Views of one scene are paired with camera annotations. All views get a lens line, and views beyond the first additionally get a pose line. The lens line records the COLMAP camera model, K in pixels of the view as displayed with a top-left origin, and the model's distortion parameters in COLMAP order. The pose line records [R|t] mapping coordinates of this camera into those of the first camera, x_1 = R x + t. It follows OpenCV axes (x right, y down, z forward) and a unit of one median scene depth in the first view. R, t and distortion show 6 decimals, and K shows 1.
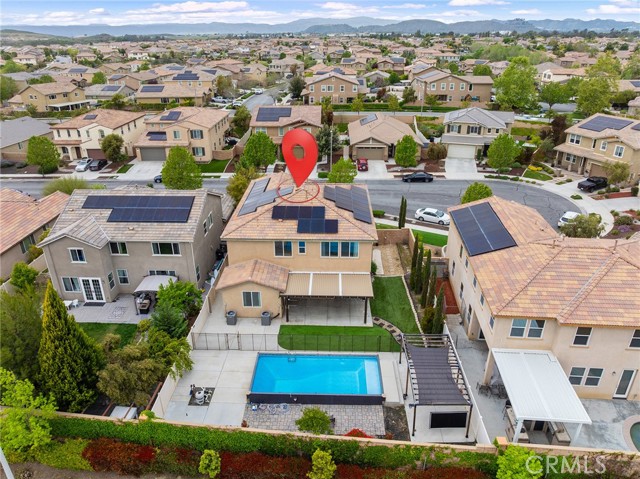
lens RADIAL K [[448.8, 0, 320.0], [0, 448.8, 239.5], [0, 0, 1]] dist [-0.032625, -0.000621]
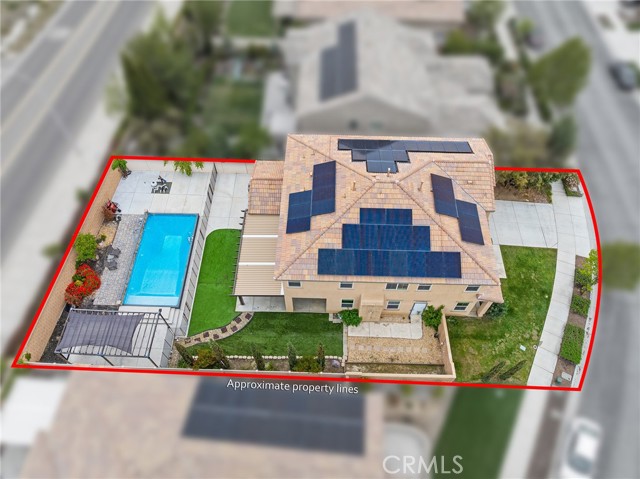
lens RADIAL K [[448.8, 0, 320.0], [0, 448.8, 239.5], [0, 0, 1]] dist [-0.032625, -0.000621]
pose [[0.000220, 0.839260, -0.543730, 0.497037], [-0.422751, 0.492831, 0.760526, -0.661905], [0.906246, 0.229695, 0.354907, 0.783305]]
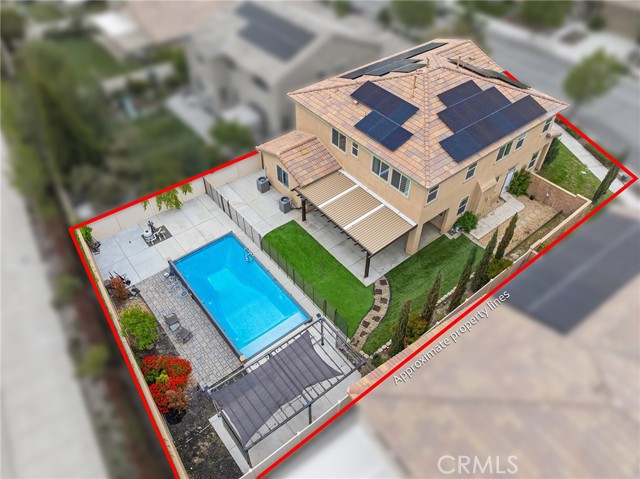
lens RADIAL K [[448.8, 0, 320.0], [0, 448.8, 239.5], [0, 0, 1]] dist [-0.032625, -0.000621]
pose [[0.644661, 0.551252, -0.529654, 0.416223], [-0.324573, 0.824660, 0.463237, -0.190024], [0.692145, -0.126719, 0.710548, 0.418820]]
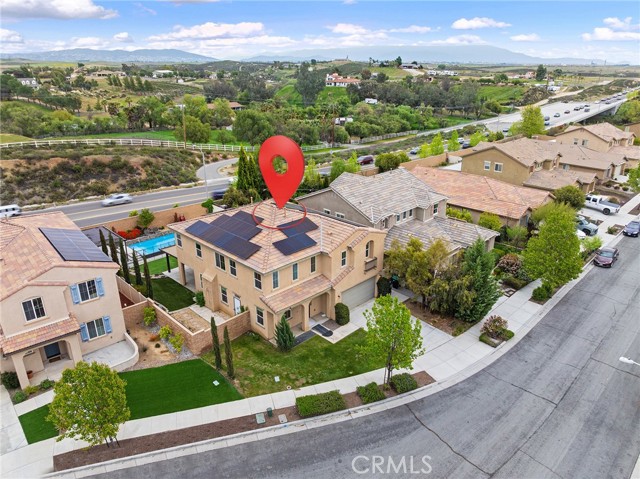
lens RADIAL K [[448.8, 0, 320.0], [0, 448.8, 239.5], [0, 0, 1]] dist [-0.032625, -0.000621]
pose [[-0.688115, 0.265054, -0.675459, 0.639596], [-0.305213, 0.738804, 0.600843, -0.775751], [0.658288, 0.619608, -0.427484, 1.767369]]
